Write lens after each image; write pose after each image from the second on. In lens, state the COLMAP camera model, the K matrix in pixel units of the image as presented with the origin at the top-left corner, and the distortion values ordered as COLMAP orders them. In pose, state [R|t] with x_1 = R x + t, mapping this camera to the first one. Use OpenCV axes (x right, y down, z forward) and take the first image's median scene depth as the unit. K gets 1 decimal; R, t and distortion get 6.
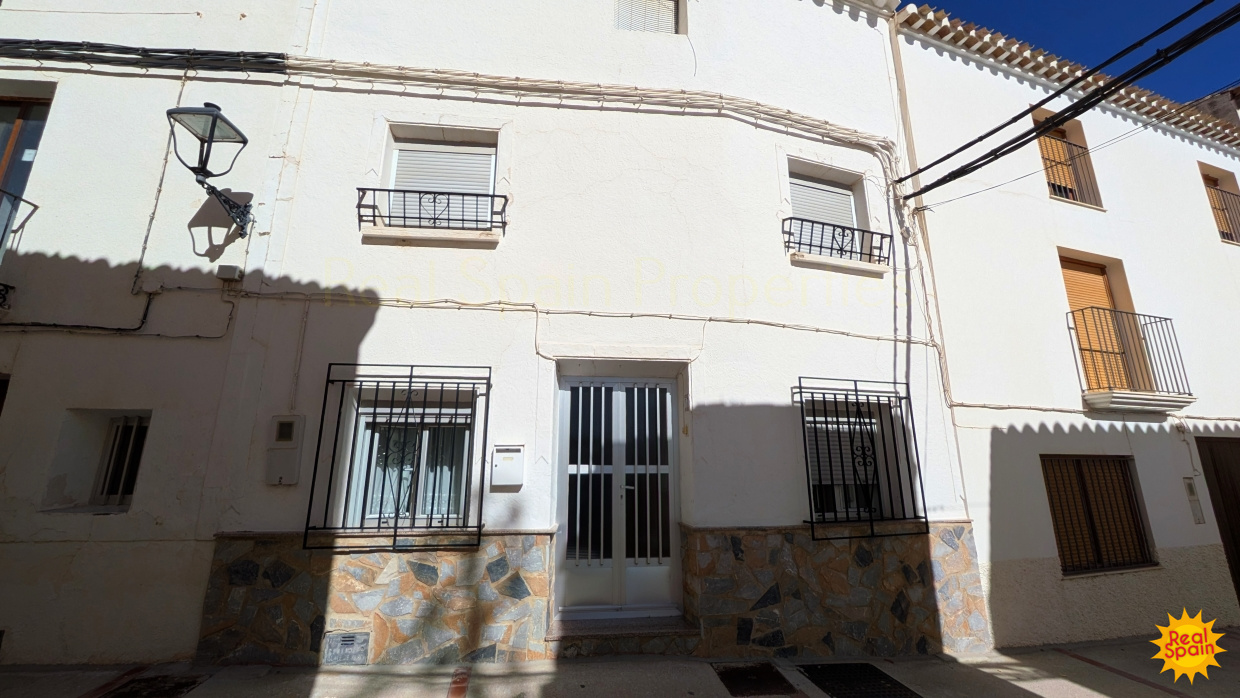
lens RADIAL K [[486.5, 0, 617.6], [0, 486.5, 347.4], [0, 0, 1]] dist [-0.003391, 0.001401]
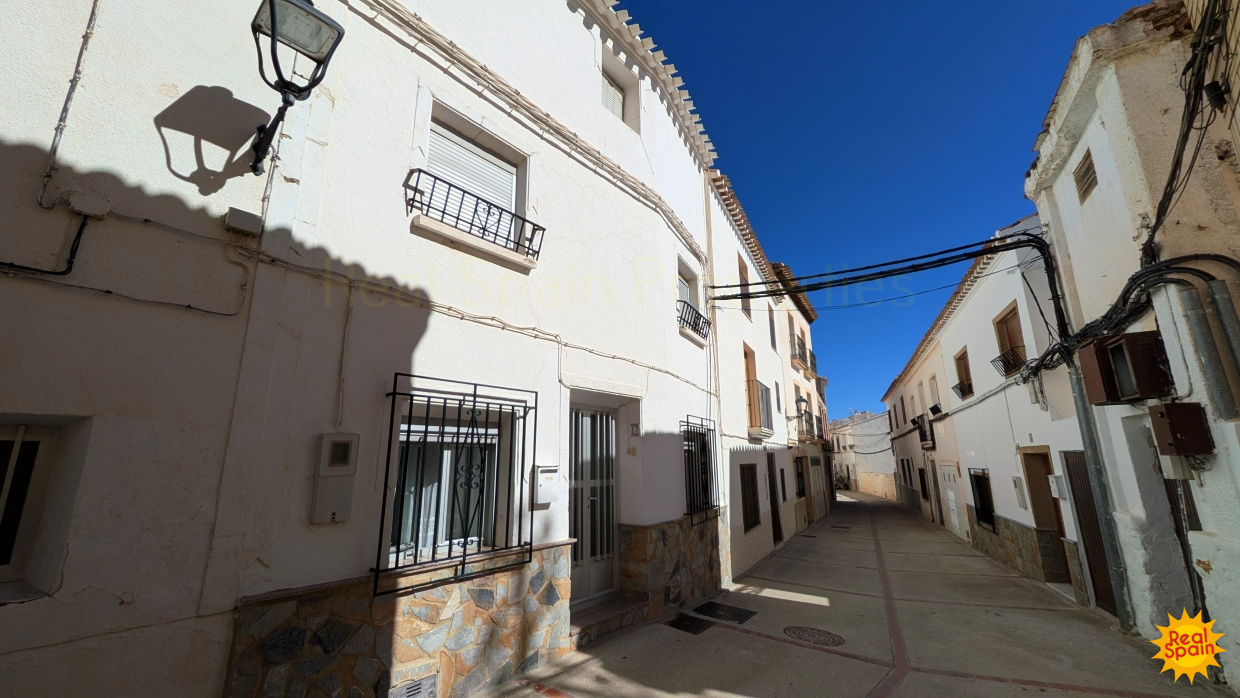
lens RADIAL K [[486.5, 0, 619.7], [0, 486.5, 347.3], [0, 0, 1]] dist [-0.003391, 0.001401]
pose [[0.701647, 0.154346, 0.695607, -0.852740], [-0.154908, 0.985949, -0.062516, -0.016747], [-0.695482, -0.063890, 0.715698, 0.118203]]
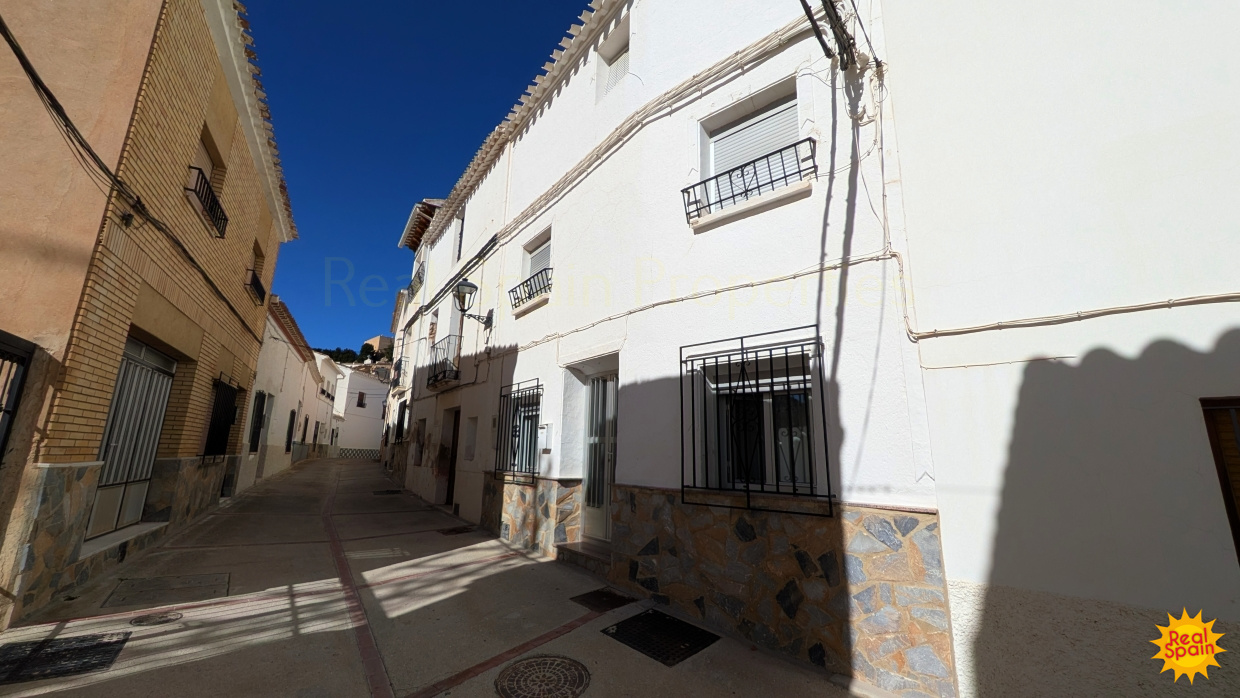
lens RADIAL K [[486.5, 0, 618.3], [0, 486.5, 343.3], [0, 0, 1]] dist [-0.003391, 0.001401]
pose [[0.499426, -0.185333, -0.846301, 1.241651], [0.186289, 0.976974, -0.104015, 0.141794], [0.846091, -0.105709, 0.522451, 0.369082]]
